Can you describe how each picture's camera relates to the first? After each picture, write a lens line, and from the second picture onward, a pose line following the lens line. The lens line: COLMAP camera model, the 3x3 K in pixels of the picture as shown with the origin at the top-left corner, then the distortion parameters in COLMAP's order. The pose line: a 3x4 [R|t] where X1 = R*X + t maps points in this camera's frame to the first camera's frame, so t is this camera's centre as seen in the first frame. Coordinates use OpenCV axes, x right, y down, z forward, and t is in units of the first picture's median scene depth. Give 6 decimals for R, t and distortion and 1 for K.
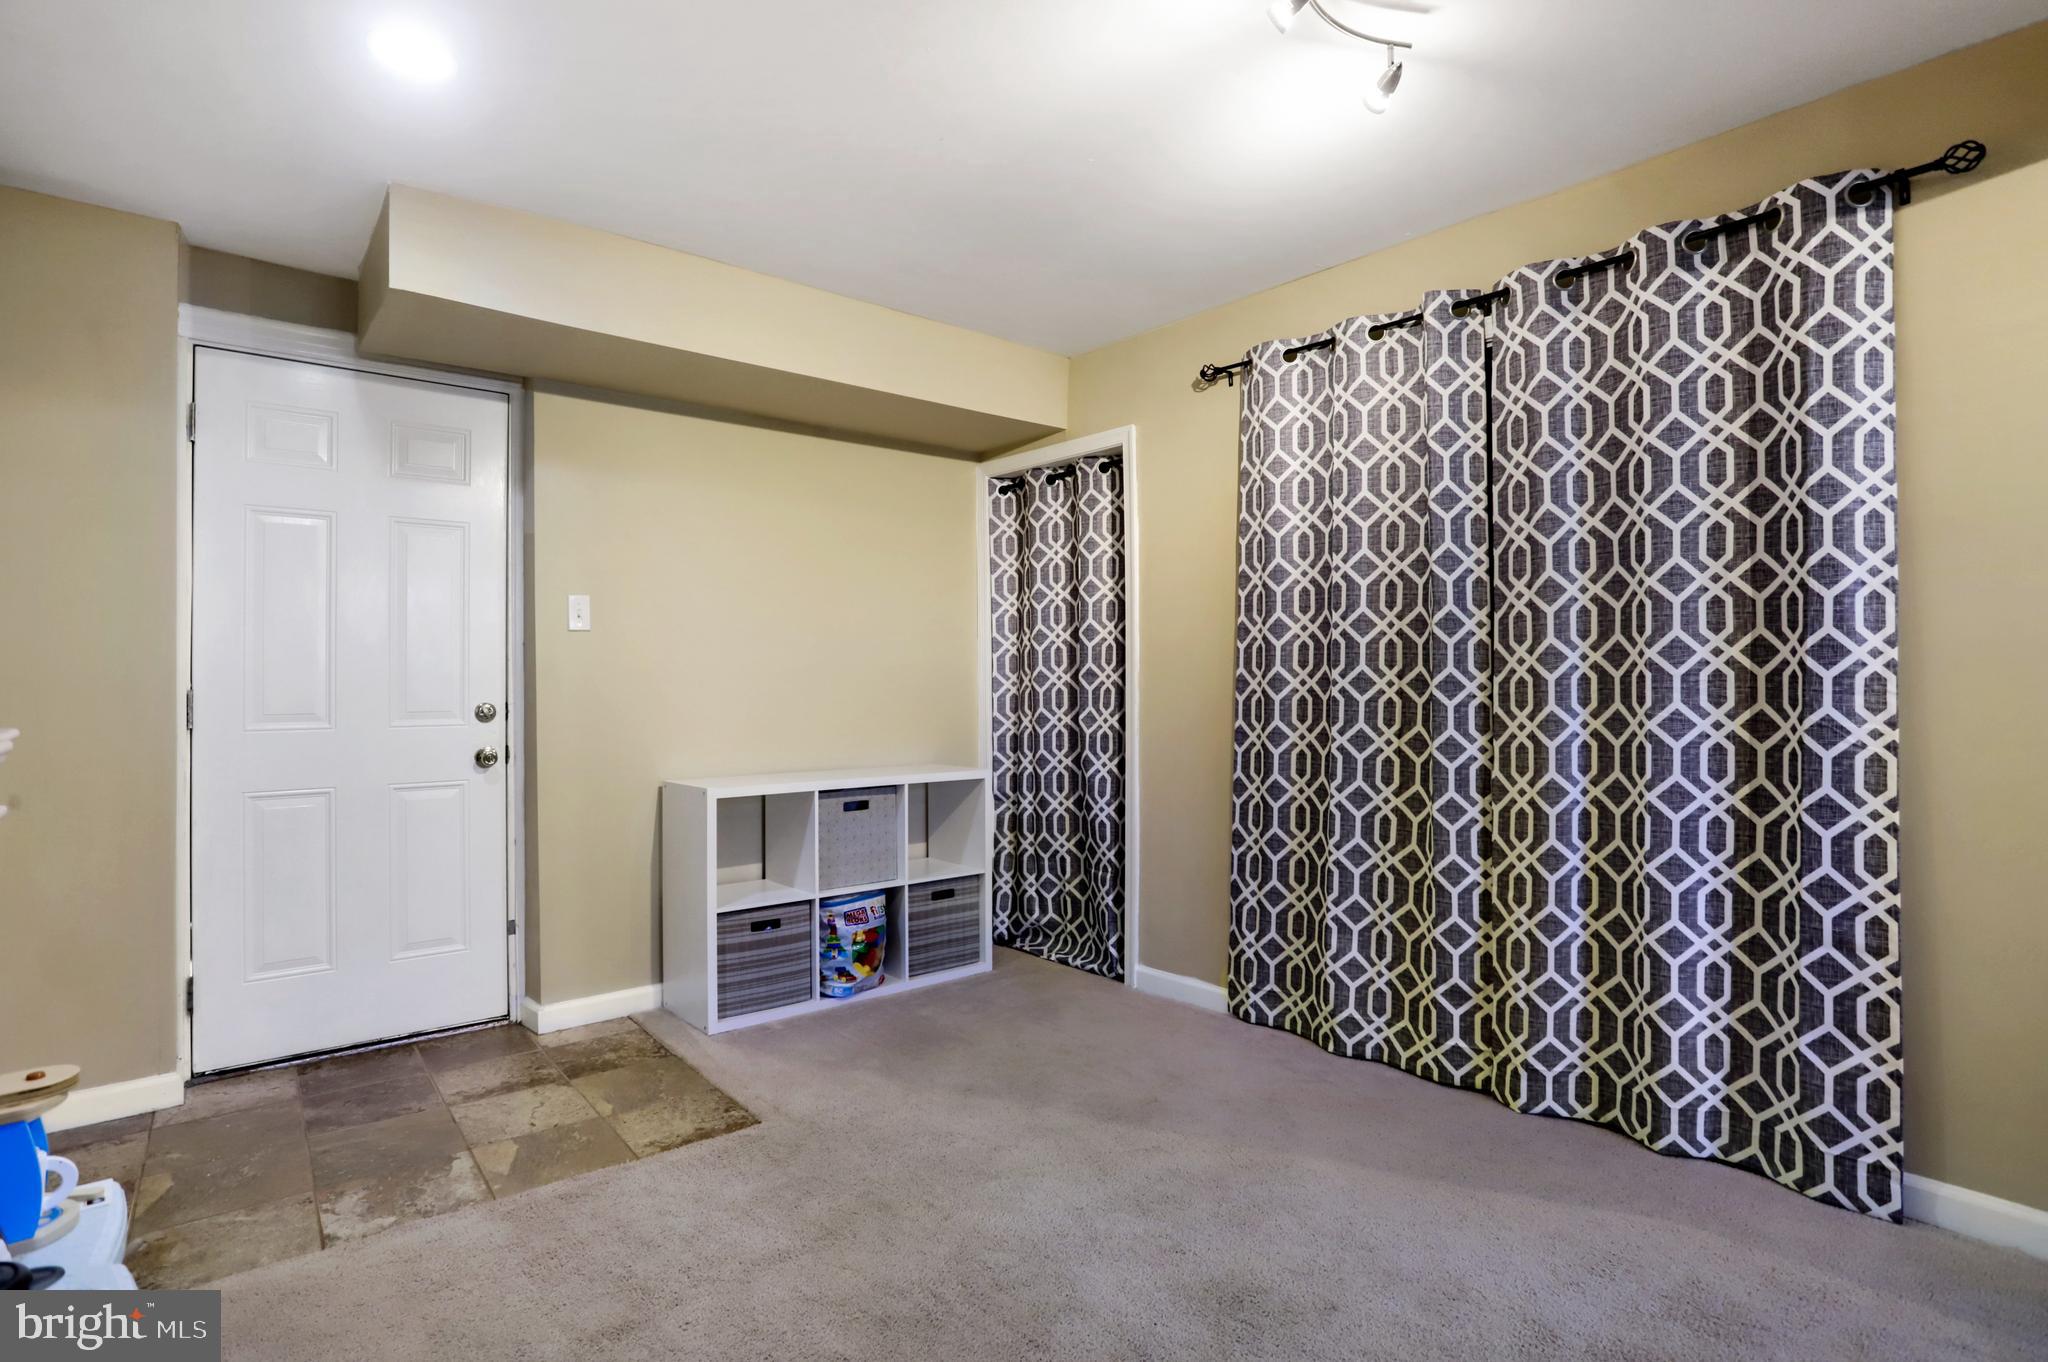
lens RADIAL K [[1012.8, 0, 1031.9], [0, 1012.8, 705.0], [0, 0, 1]] dist [-0.058317, 0.026342]
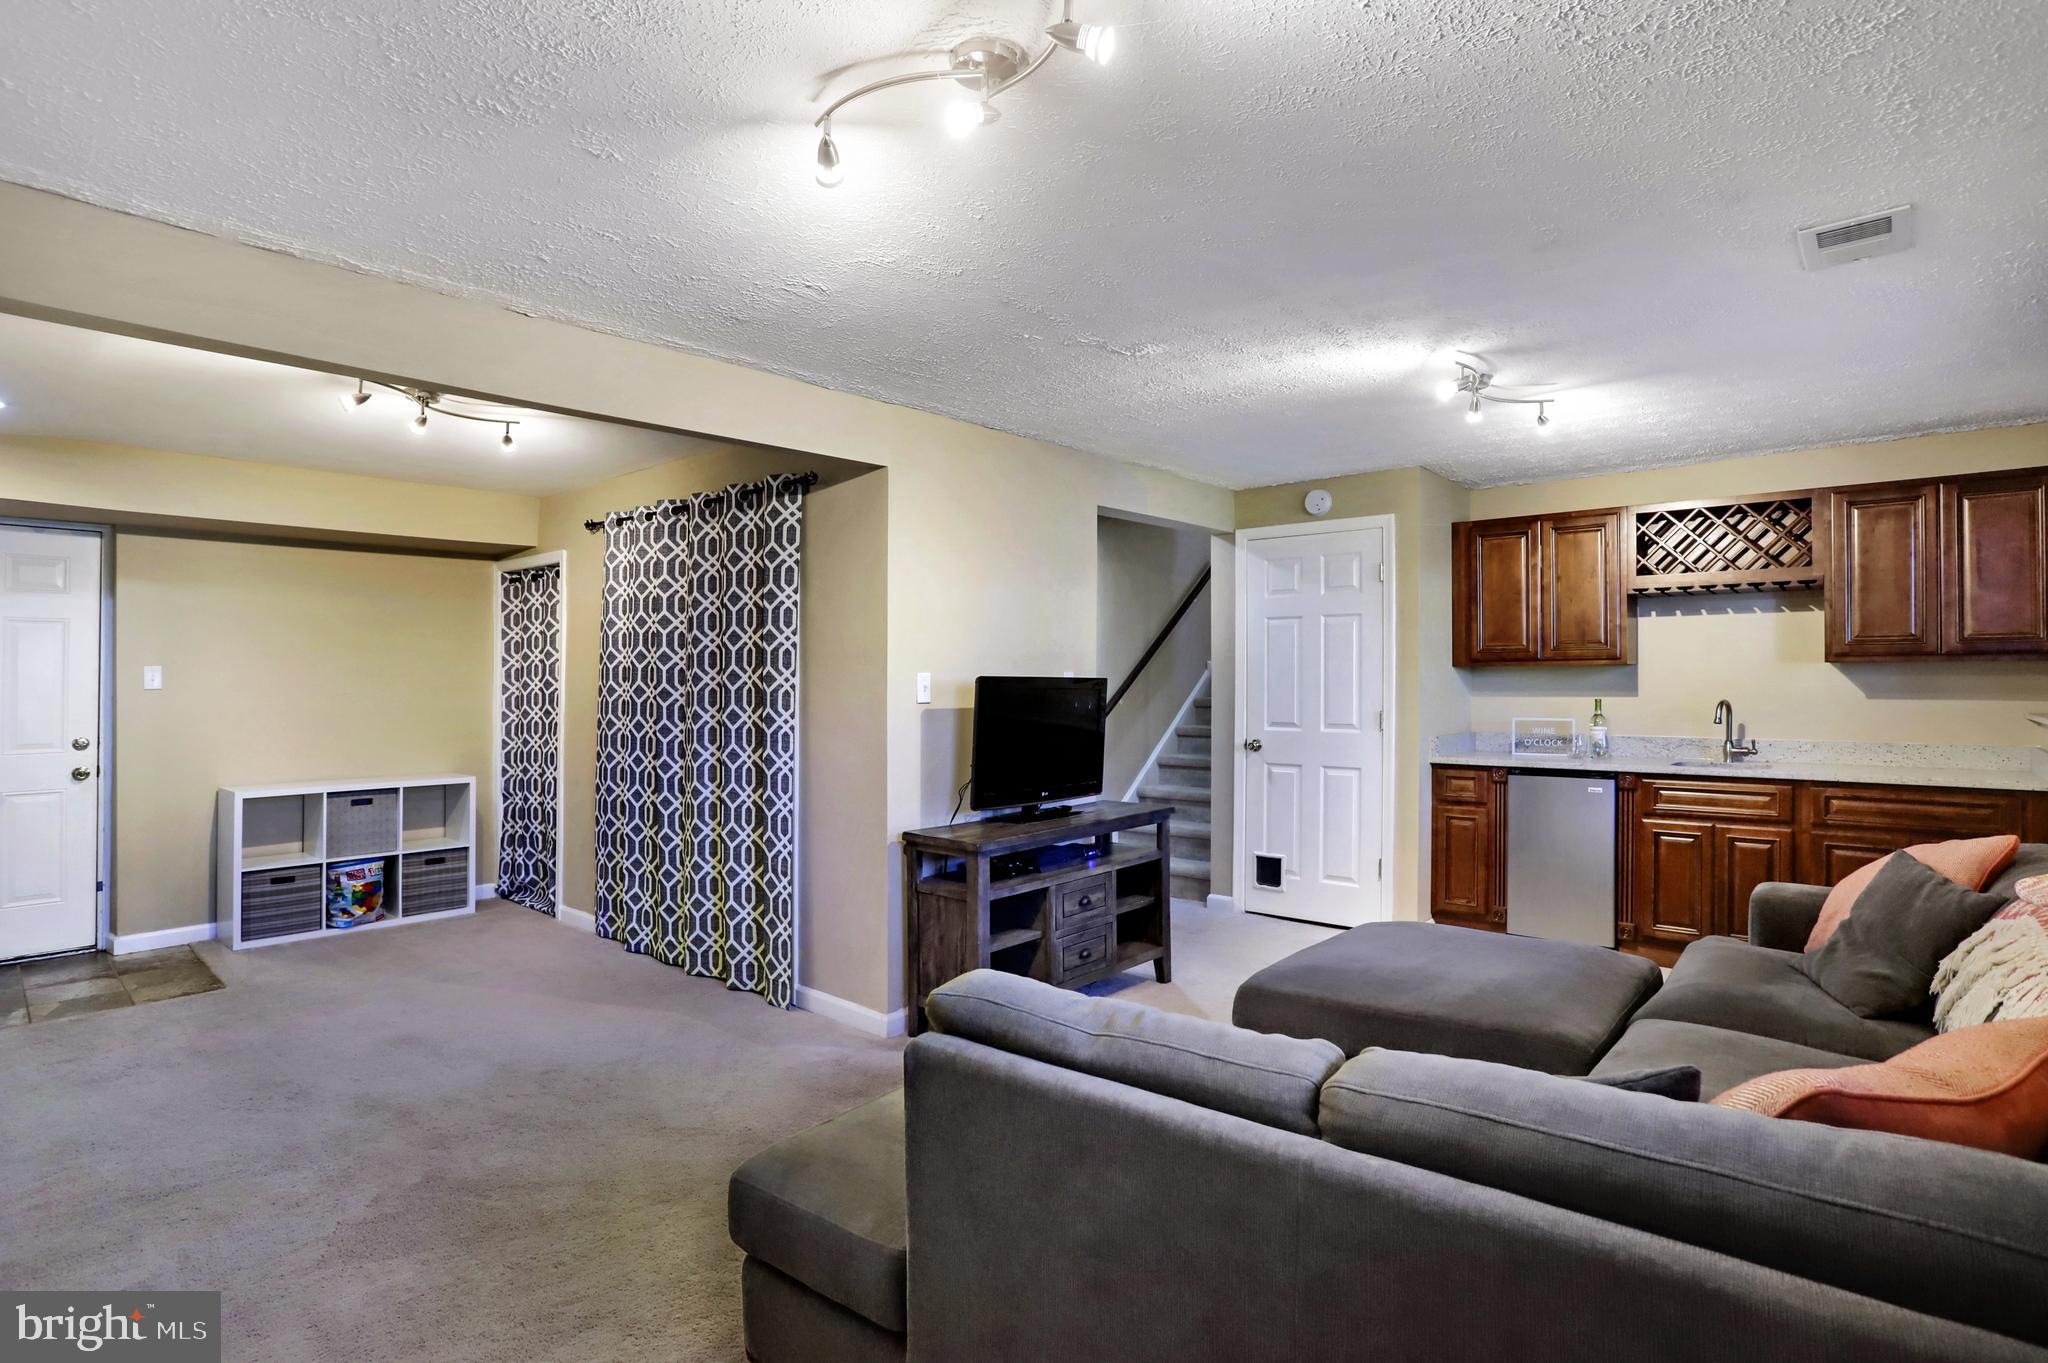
lens RADIAL K [[1049.6, 0, 1034.0], [0, 1049.6, 682.4], [0, 0, 1]] dist [-0.027259, 0.013360]
pose [[0.993739, 0.002447, 0.111699, 0.690703], [-0.001138, 0.999930, -0.011784, -0.066485], [-0.111720, 0.011584, 0.993672, -0.704528]]
